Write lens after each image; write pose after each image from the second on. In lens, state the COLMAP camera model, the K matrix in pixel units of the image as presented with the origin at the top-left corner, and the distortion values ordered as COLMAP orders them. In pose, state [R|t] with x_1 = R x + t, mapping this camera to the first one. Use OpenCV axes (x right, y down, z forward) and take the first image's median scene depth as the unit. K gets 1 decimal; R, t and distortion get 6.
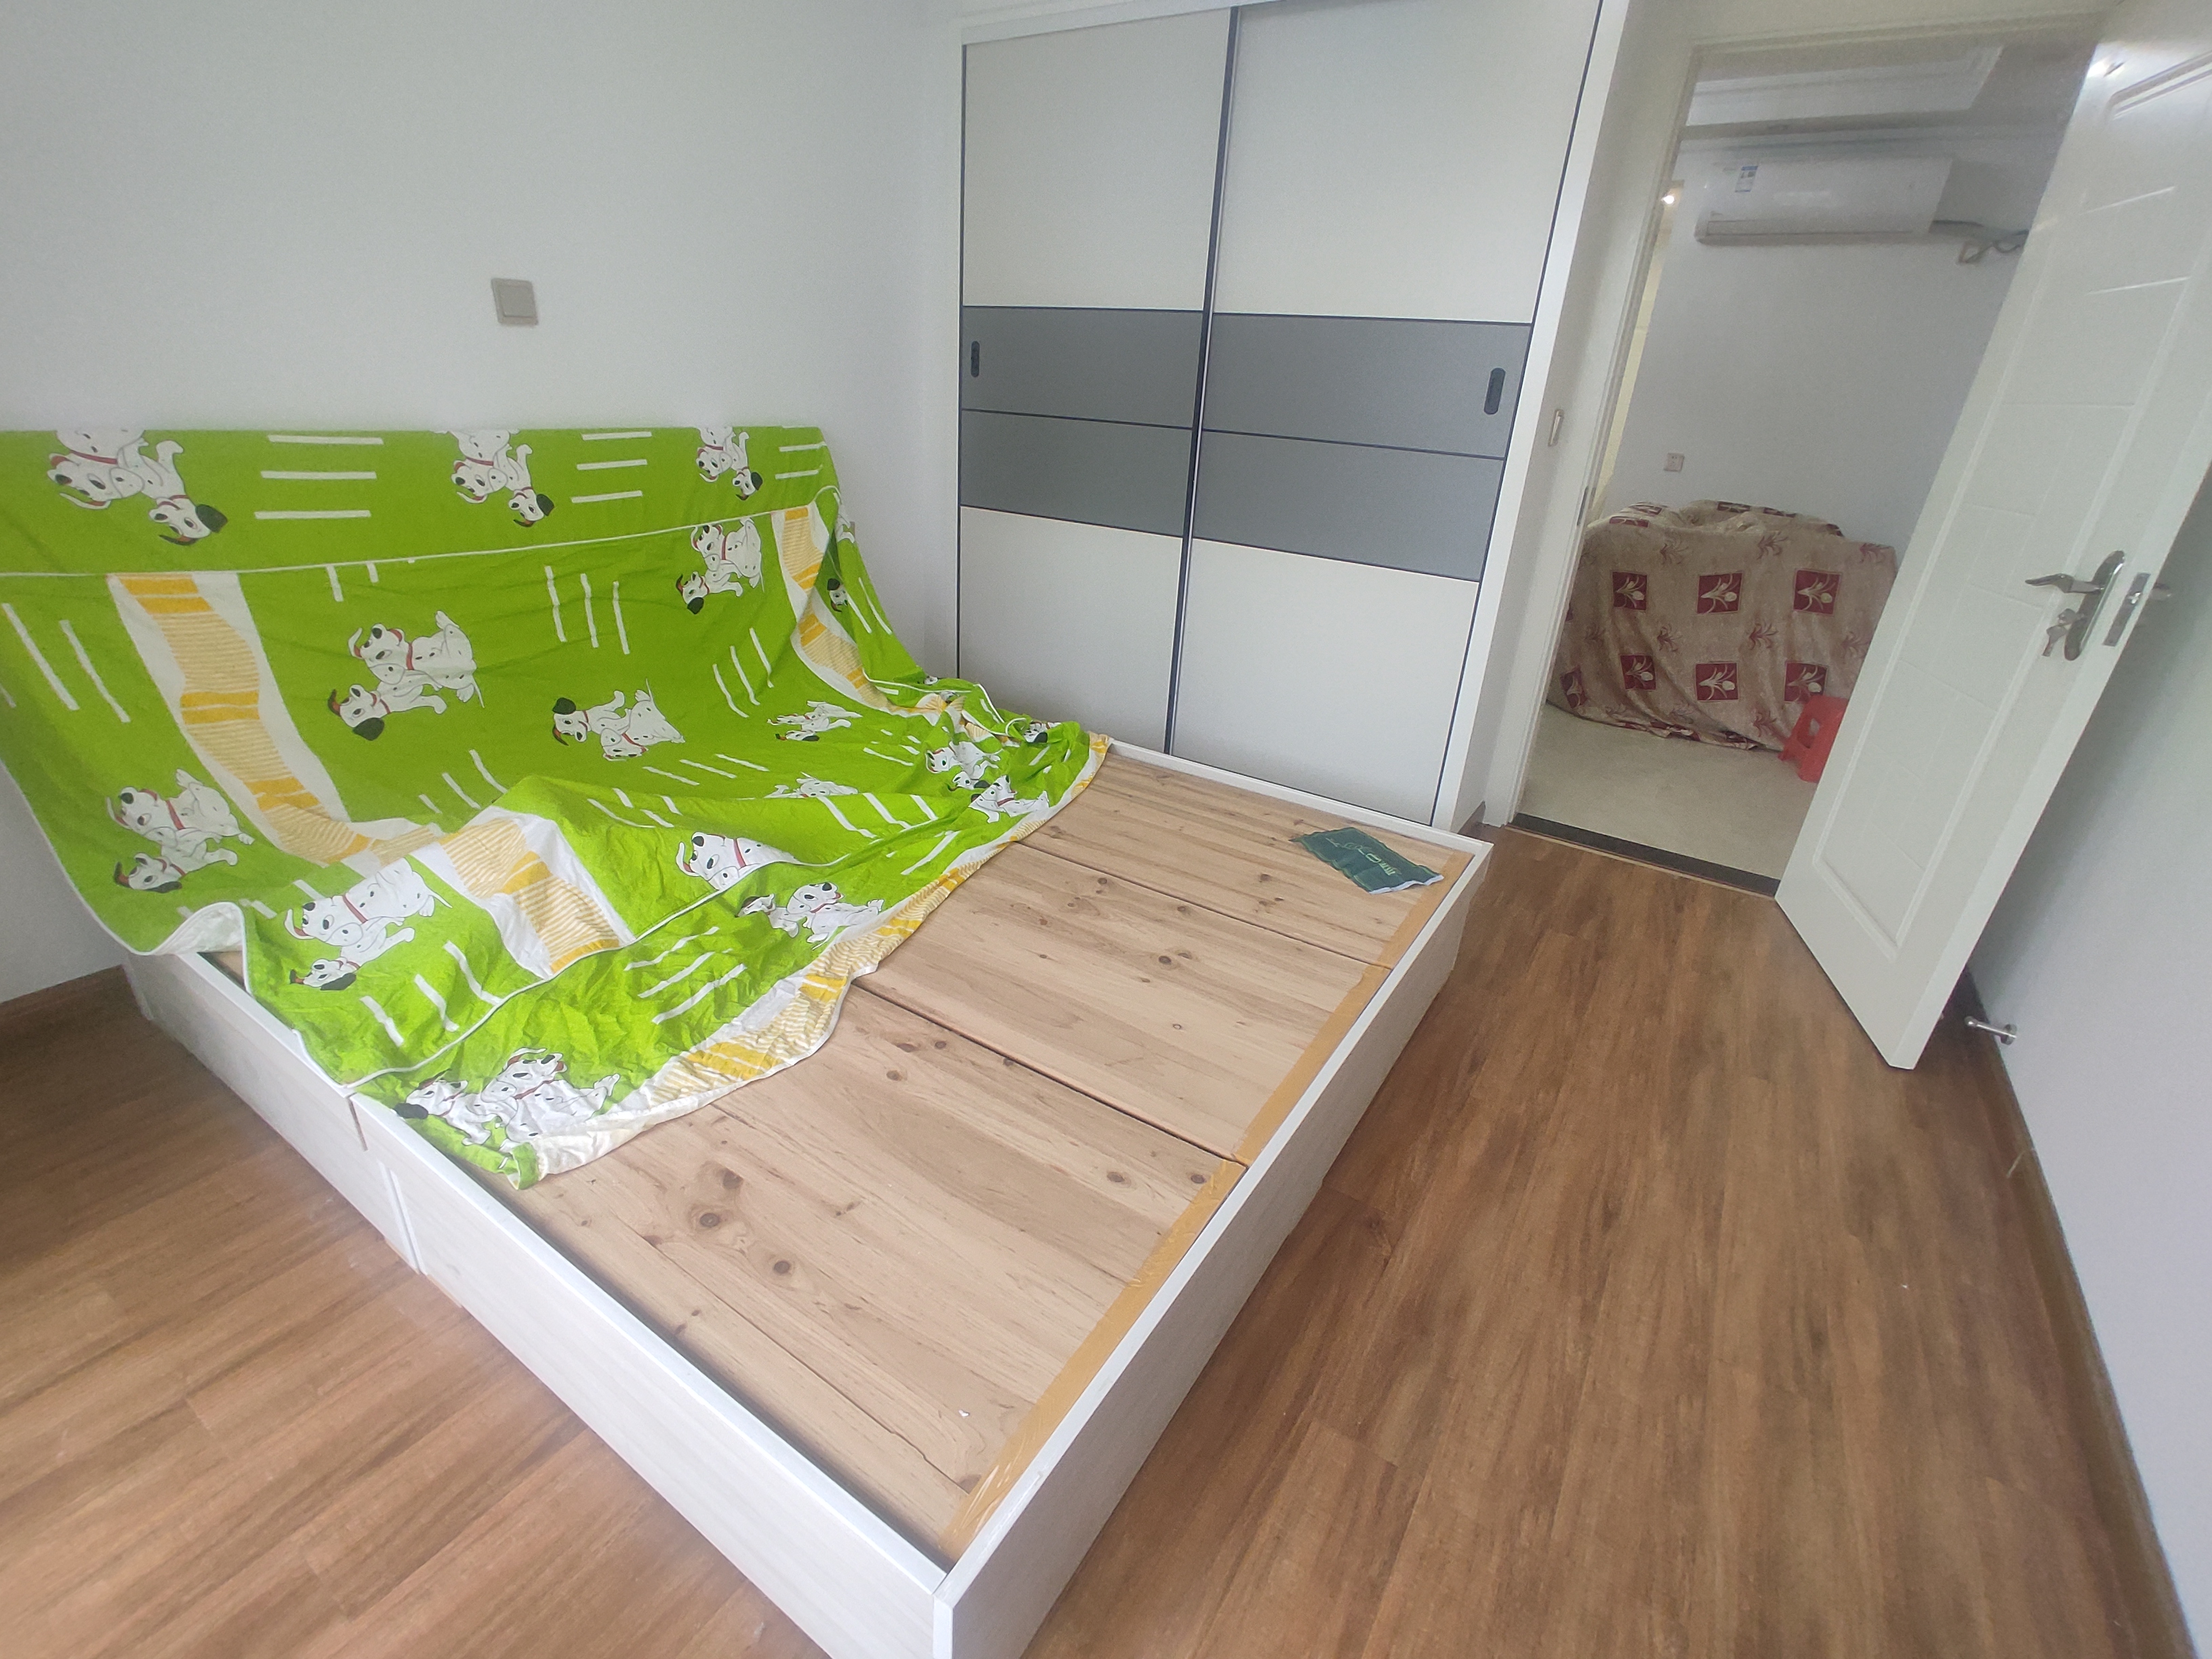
lens RADIAL K [[1010.8, 0, 1102.0], [0, 1010.8, 827.1], [0, 0, 1]] dist [-0.038358, 0.015364]
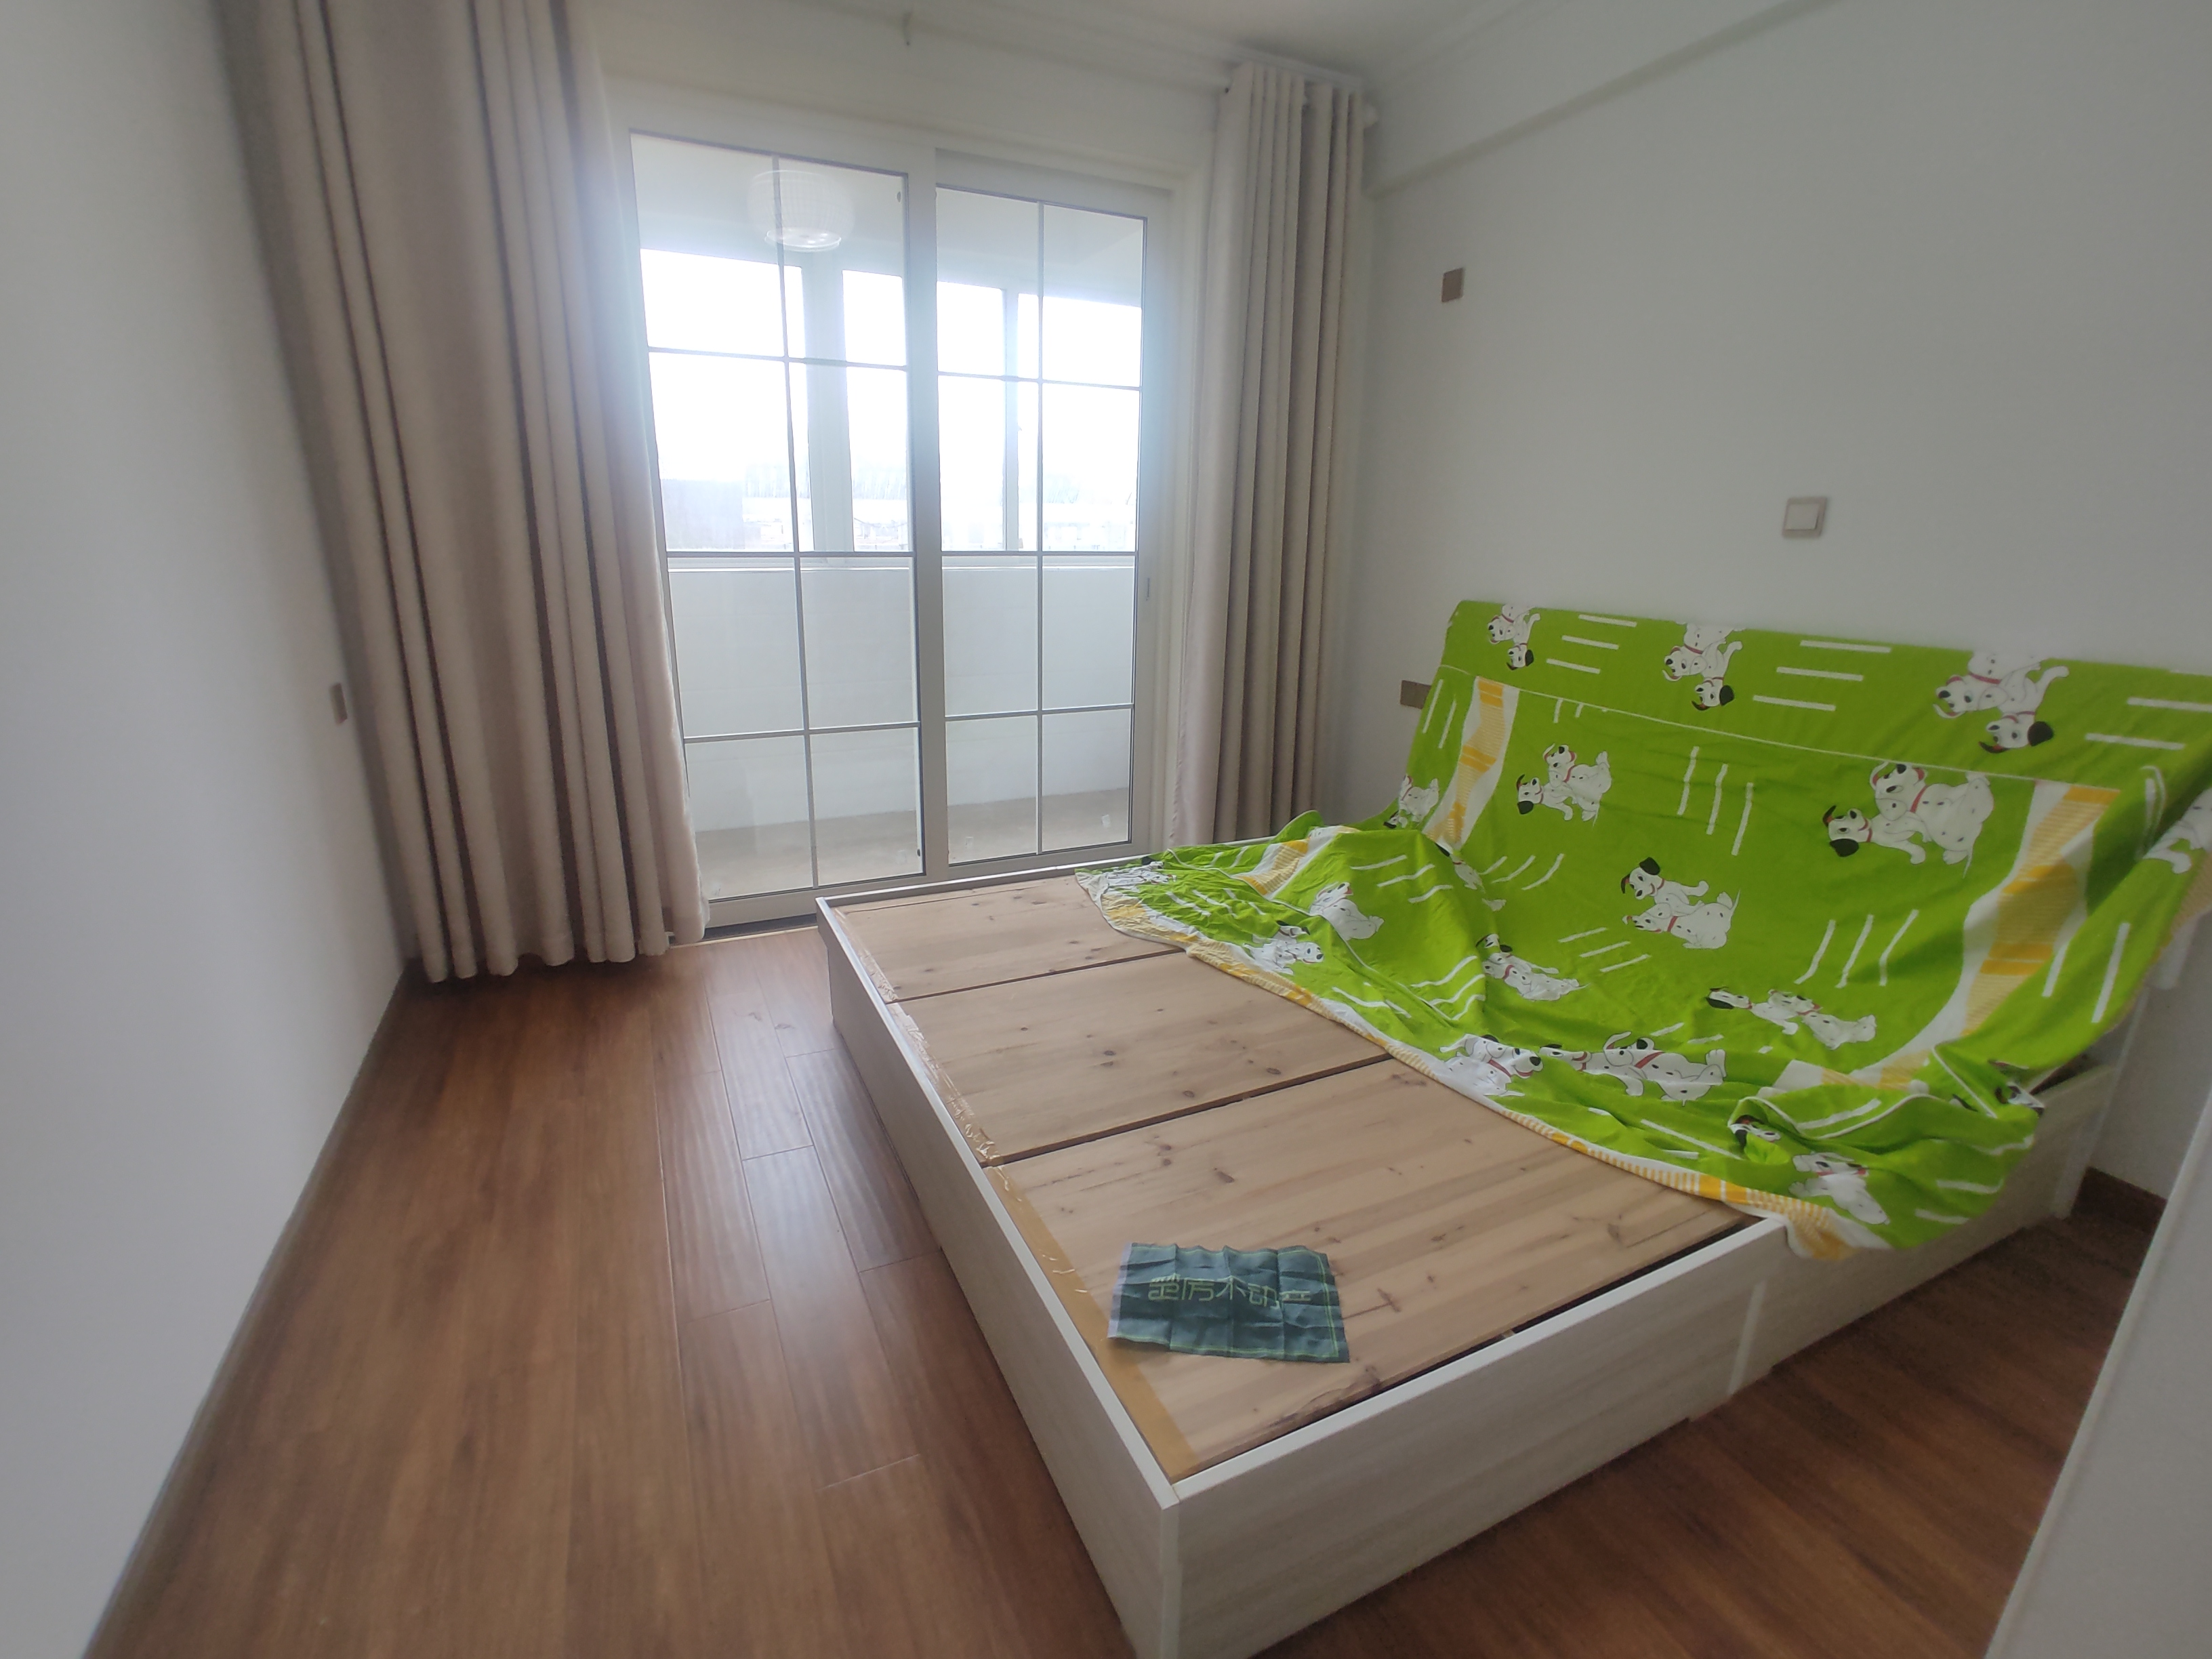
lens RADIAL K [[1010.8, 0, 1095.6], [0, 1010.8, 833.3], [0, 0, 1]] dist [-0.038358, 0.015364]
pose [[-0.537888, 0.176962, -0.824234, 0.730102], [-0.388722, 0.815509, 0.428765, -0.411000], [0.748045, 0.551025, -0.369864, 1.002171]]
